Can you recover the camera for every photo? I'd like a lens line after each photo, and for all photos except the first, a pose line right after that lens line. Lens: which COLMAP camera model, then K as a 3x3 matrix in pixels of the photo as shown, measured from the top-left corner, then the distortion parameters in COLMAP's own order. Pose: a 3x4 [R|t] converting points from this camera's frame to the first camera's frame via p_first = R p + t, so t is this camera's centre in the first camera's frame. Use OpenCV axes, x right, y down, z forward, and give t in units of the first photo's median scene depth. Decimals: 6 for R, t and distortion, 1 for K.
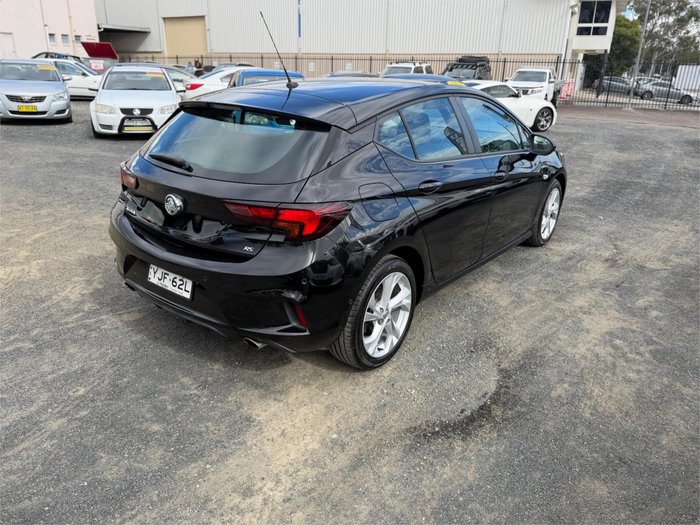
lens RADIAL K [[515.5, 0, 345.9], [0, 515.5, 259.0], [0, 0, 1]] dist [0.013411, -0.018744]
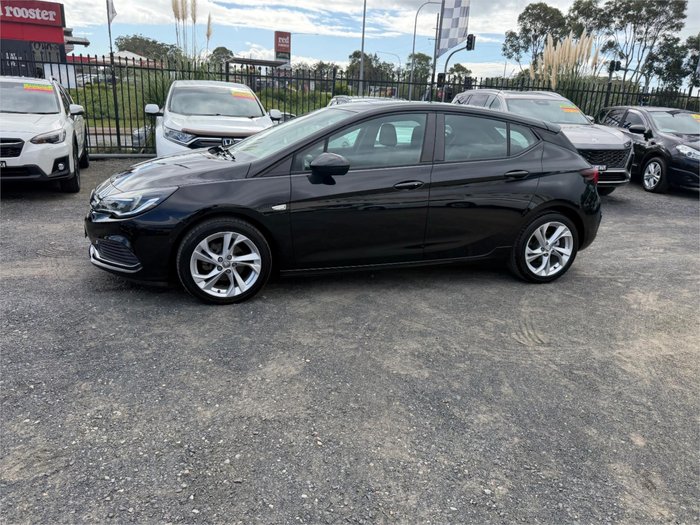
lens RADIAL K [[513.1, 0, 345.6], [0, 513.1, 259.3], [0, 0, 1]] dist [0.006451, -0.010206]
pose [[-0.828228, -0.223297, 0.513982, -0.548037], [0.131246, 0.814382, 0.565293, -0.757260], [-0.544806, 0.535649, -0.645187, 2.082080]]
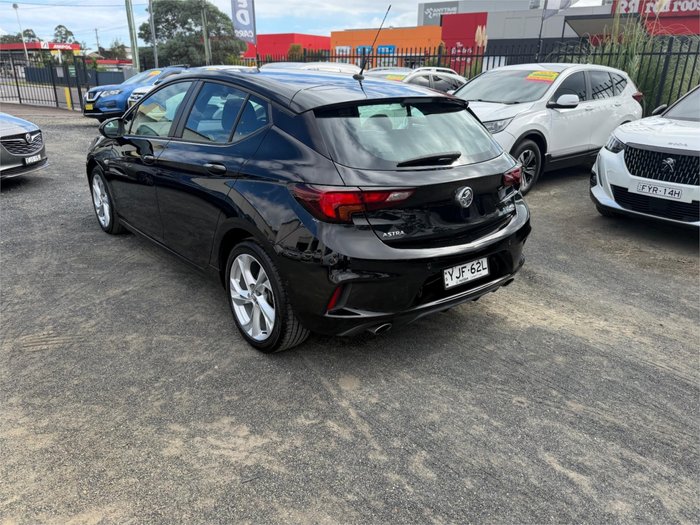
lens RADIAL K [[516.9, 0, 345.3], [0, 516.9, 264.0], [0, 0, 1]] dist [0.008354, -0.012648]
pose [[0.214706, -0.352828, 0.910722, -0.963612], [0.325210, 0.905084, 0.273974, -0.241581], [-0.920945, 0.237352, 0.309070, 0.659997]]
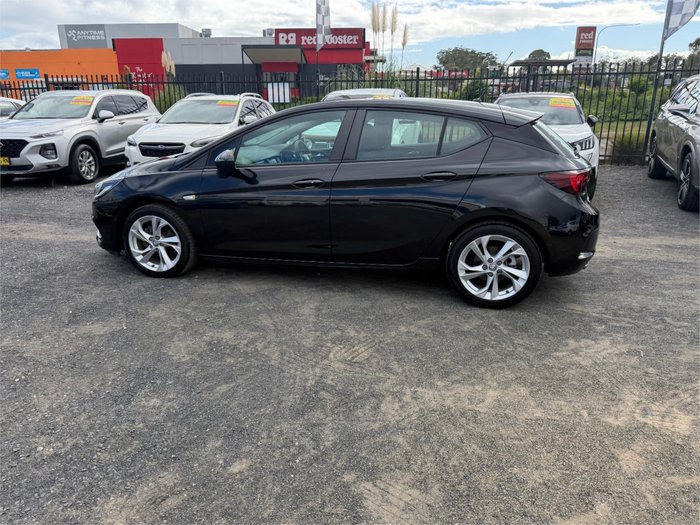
lens RADIAL K [[511.3, 0, 346.3], [0, 511.3, 261.5], [0, 0, 1]] dist [0.023609, -0.032164]
pose [[-0.402221, -0.293049, 0.867376, -1.056792], [0.315617, 0.844934, 0.431825, -0.559497], [-0.859421, 0.447448, -0.247359, 1.515665]]
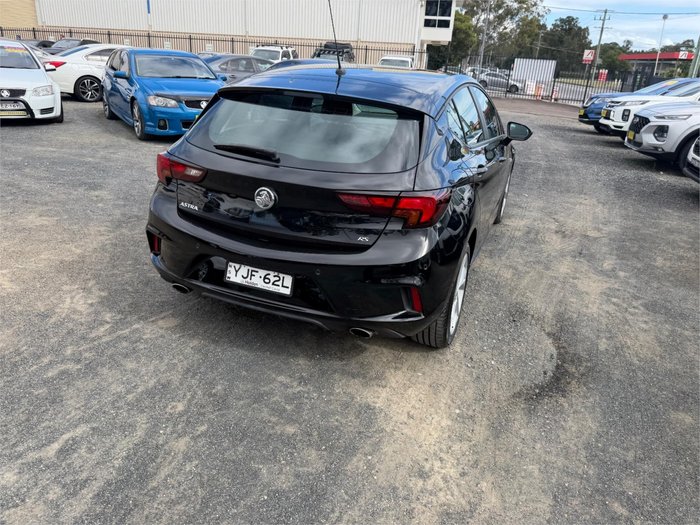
lens RADIAL K [[515.5, 0, 345.9], [0, 515.5, 259.0], [0, 0, 1]] dist [0.013411, -0.018744]
pose [[0.959469, -0.071739, 0.272529, -0.323372], [0.064130, 0.997265, 0.036737, -0.012695], [-0.274419, -0.017771, 0.961446, 0.034096]]
